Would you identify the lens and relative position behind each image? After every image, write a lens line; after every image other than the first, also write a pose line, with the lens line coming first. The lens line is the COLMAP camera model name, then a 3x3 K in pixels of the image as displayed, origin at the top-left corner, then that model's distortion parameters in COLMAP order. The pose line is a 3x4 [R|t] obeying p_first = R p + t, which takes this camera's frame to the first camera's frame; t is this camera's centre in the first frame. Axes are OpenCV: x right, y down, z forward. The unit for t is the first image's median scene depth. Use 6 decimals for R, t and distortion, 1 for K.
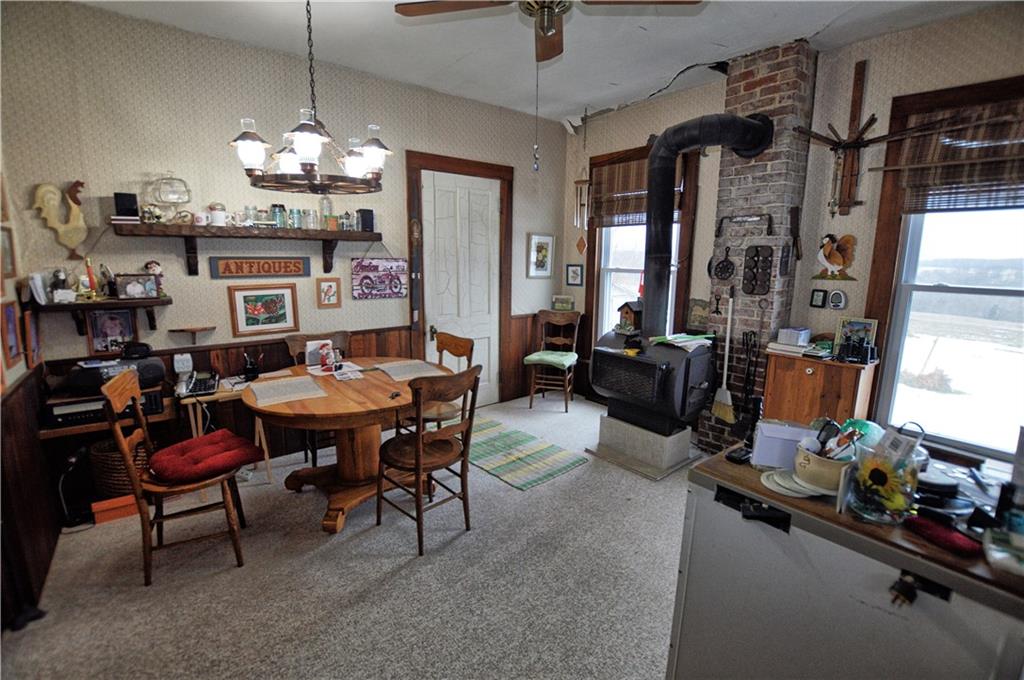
lens RADIAL K [[463.8, 0, 512.0], [0, 463.8, 340.0], [0, 0, 1]] dist [-0.000137, -0.000003]
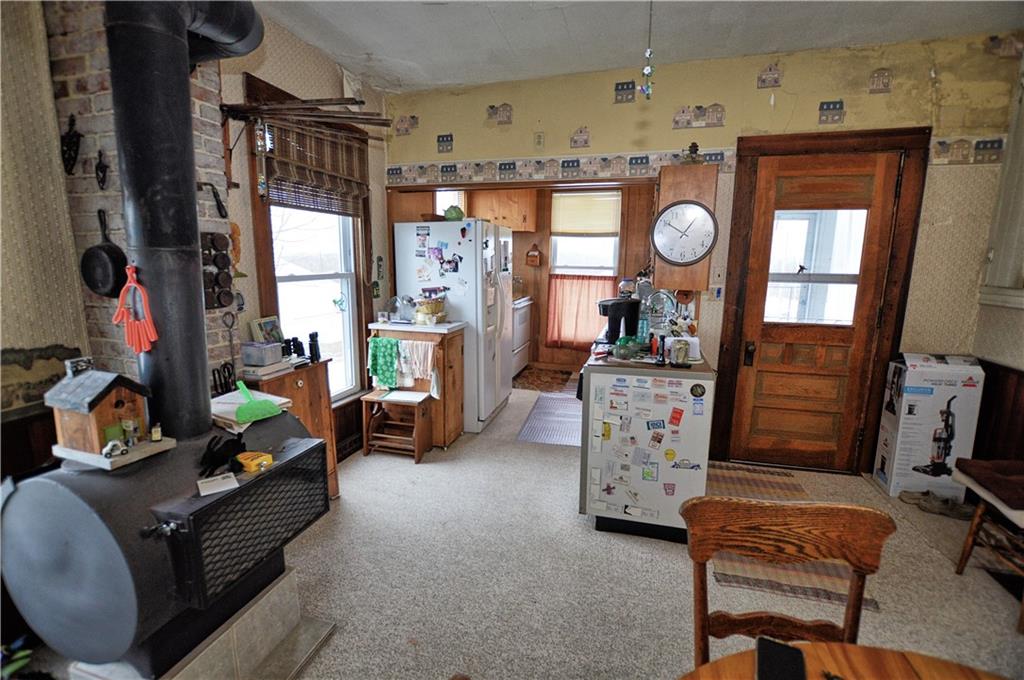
lens RADIAL K [[463.8, 0, 512.0], [0, 463.8, 340.0], [0, 0, 1]] dist [-0.000137, -0.000003]
pose [[-0.600948, -0.162209, 0.782655, -0.256786], [0.116243, 0.951043, 0.286364, -0.210863], [-0.790790, 0.263068, -0.552672, 1.142135]]
